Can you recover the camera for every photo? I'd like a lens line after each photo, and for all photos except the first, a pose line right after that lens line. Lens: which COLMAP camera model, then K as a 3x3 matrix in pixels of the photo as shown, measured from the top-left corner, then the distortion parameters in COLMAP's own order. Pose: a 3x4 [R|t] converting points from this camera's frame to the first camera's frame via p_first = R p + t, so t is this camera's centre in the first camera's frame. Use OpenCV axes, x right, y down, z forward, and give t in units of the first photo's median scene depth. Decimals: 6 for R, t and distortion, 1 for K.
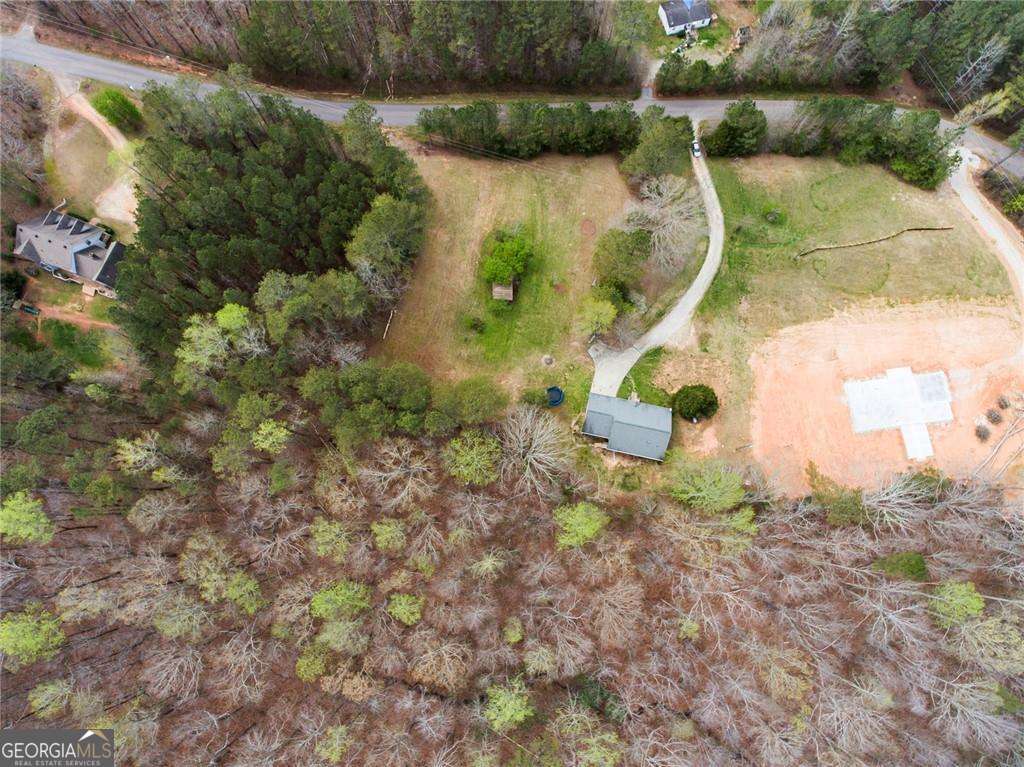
lens RADIAL K [[601.6, 0, 504.6], [0, 601.6, 379.8], [0, 0, 1]] dist [-0.002308, -0.000160]
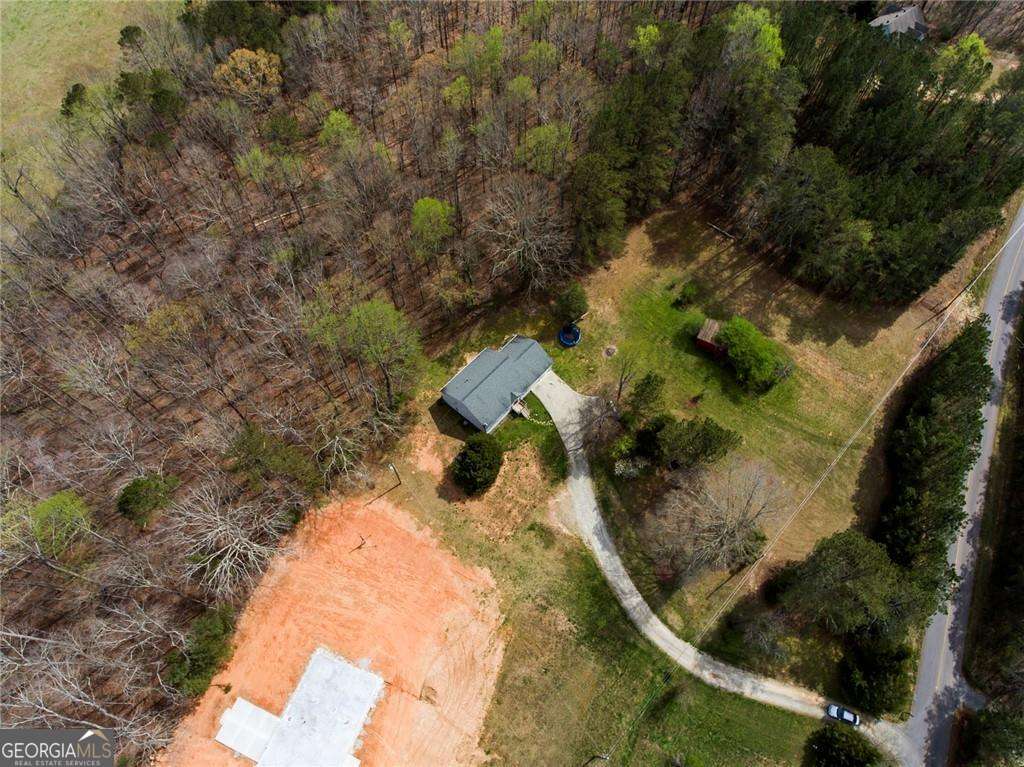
lens RADIAL K [[601.6, 0, 512.2], [0, 601.6, 382.1], [0, 0, 1]] dist [-0.002308, -0.000160]
pose [[-0.496412, 0.758428, -0.422330, 0.520631], [-0.847090, -0.316860, 0.426659, -0.282080], [0.189770, 0.569550, 0.799750, 0.322476]]
